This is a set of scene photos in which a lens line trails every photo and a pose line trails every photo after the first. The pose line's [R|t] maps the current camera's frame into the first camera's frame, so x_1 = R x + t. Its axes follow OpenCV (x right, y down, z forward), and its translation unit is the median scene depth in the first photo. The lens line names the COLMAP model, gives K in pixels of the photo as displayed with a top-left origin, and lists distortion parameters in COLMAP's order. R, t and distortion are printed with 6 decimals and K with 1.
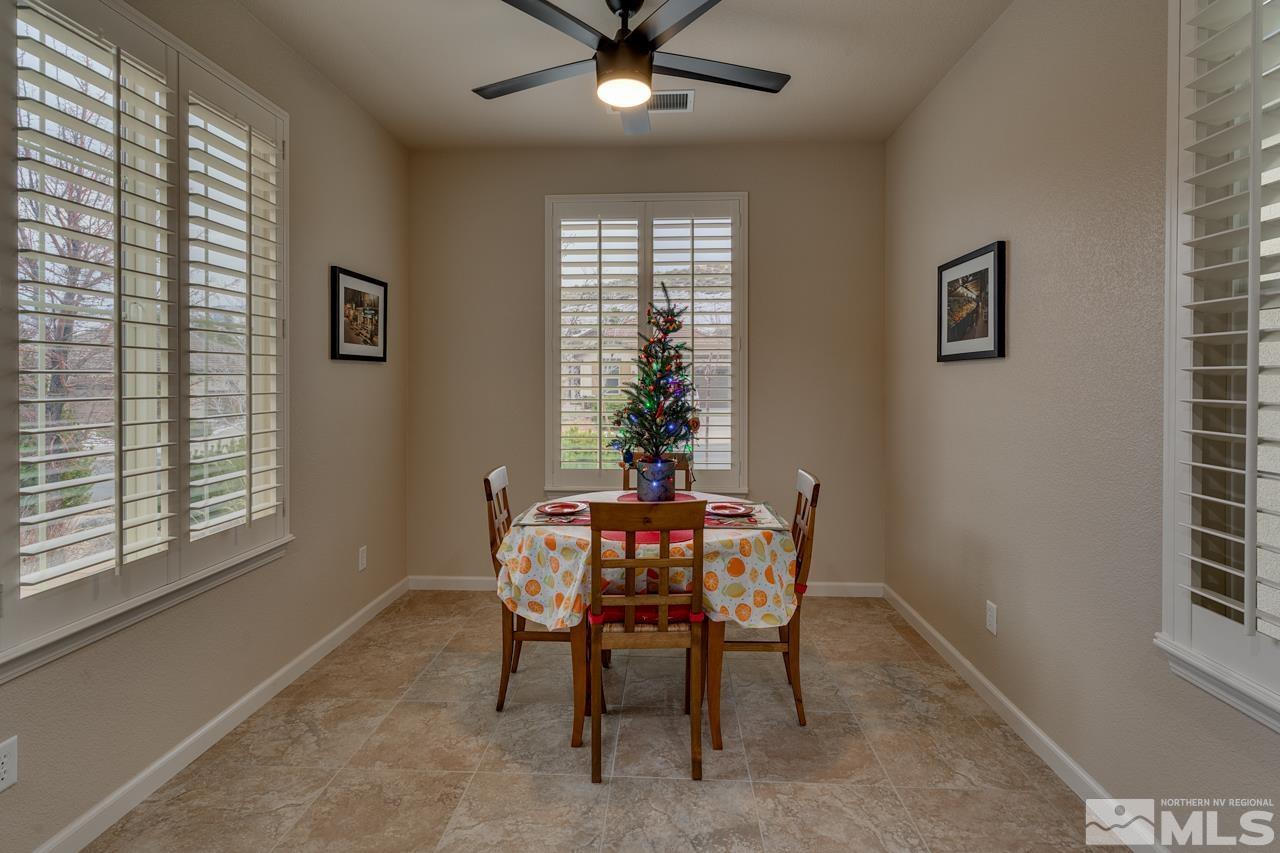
lens RADIAL K [[635.2, 0, 640.0], [0, 635.2, 375.6], [0, 0, 1]] dist [0.000445, 0.000224]
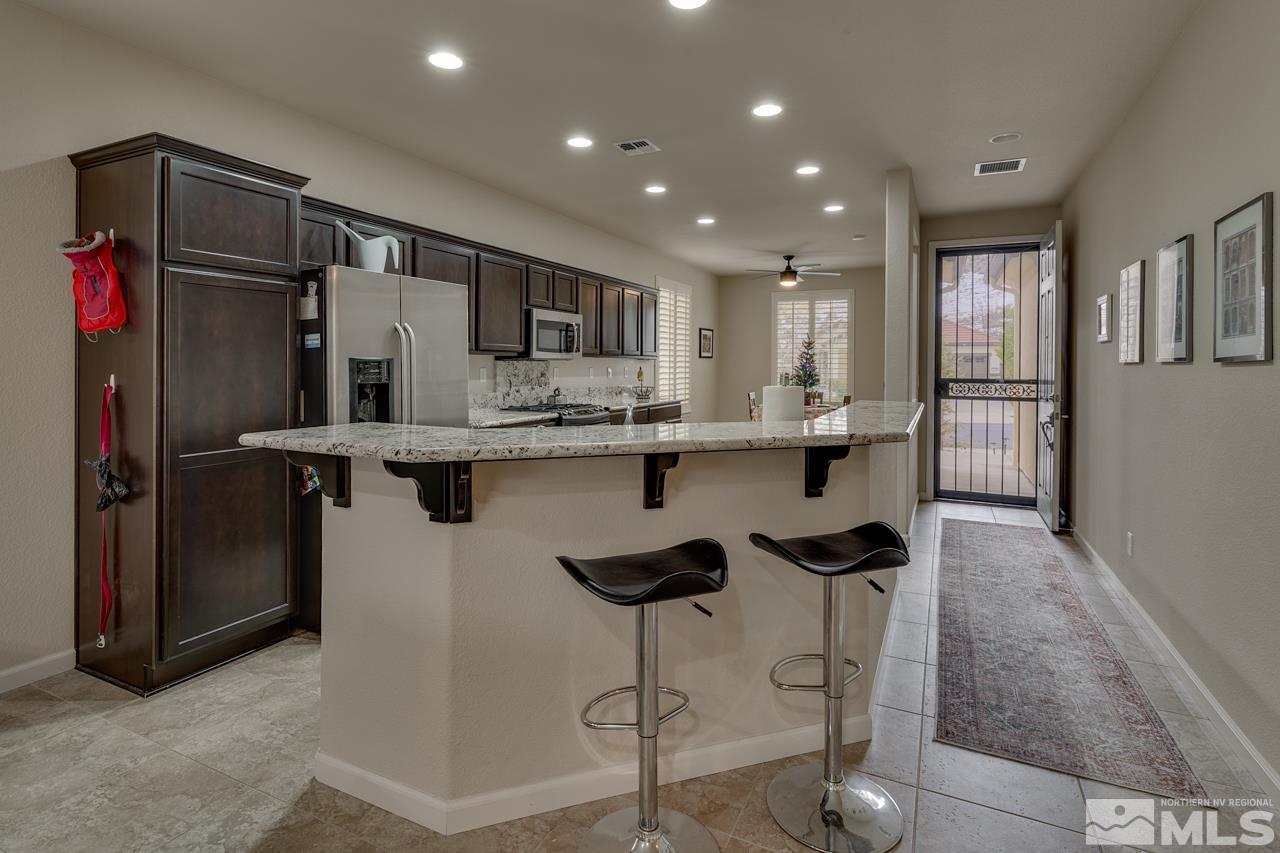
lens RADIAL K [[635.2, 0, 640.0], [0, 635.2, 375.6], [0, 0, 1]] dist [0.000445, 0.000224]
pose [[0.922365, 0.013837, -0.386072, 0.441214], [-0.004945, 0.999699, 0.024015, -0.011851], [0.386288, -0.020242, 0.922156, -1.954416]]
